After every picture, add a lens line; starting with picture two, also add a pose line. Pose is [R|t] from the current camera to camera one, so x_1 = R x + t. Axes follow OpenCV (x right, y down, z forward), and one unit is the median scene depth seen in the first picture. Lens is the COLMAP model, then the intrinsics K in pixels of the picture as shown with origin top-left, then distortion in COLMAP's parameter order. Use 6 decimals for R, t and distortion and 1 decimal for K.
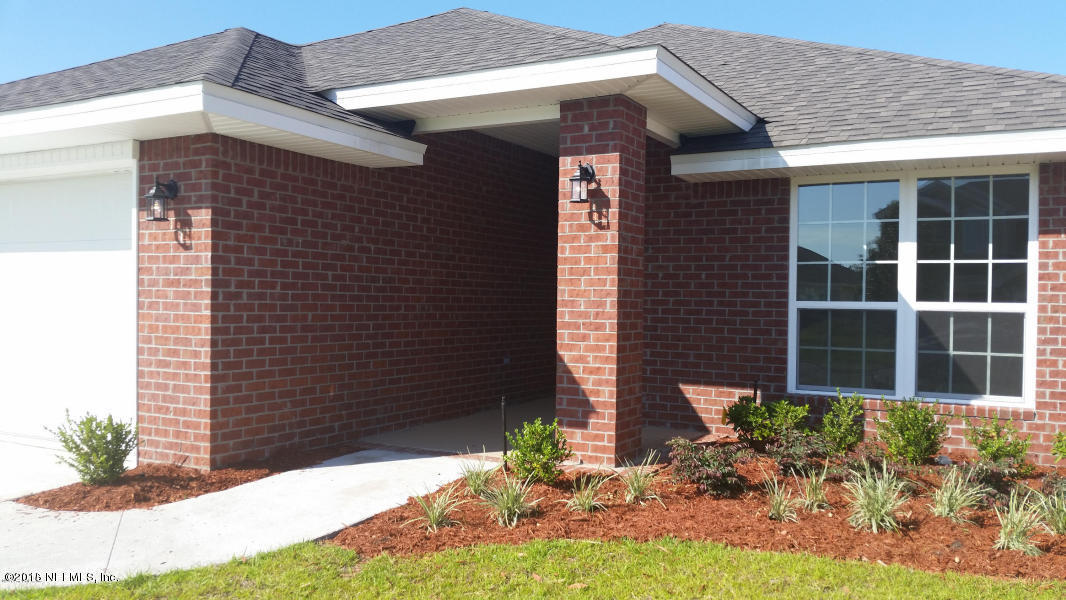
lens RADIAL K [[874.9, 0, 533.0], [0, 874.9, 300.0], [0, 0, 1]] dist [0.128784, -0.267596]
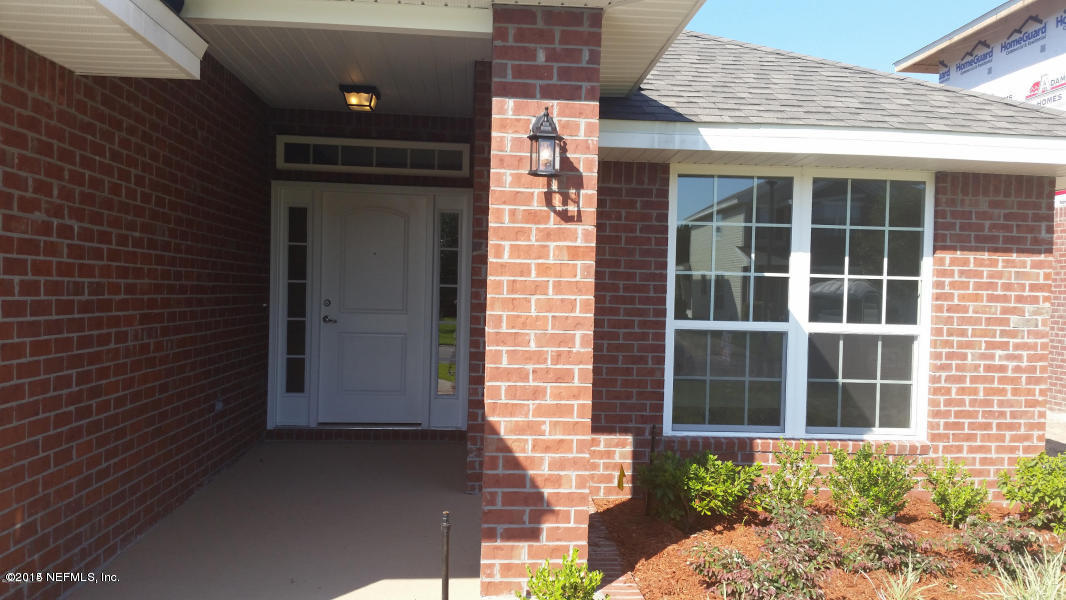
lens RADIAL K [[874.9, 0, 533.0], [0, 874.9, 300.0], [0, 0, 1]] dist [0.128784, -0.267596]
pose [[0.836172, 0.001561, 0.548465, -0.272862], [-0.013950, 0.999733, 0.018422, -0.033452], [-0.548290, -0.023055, 0.835971, 0.460258]]
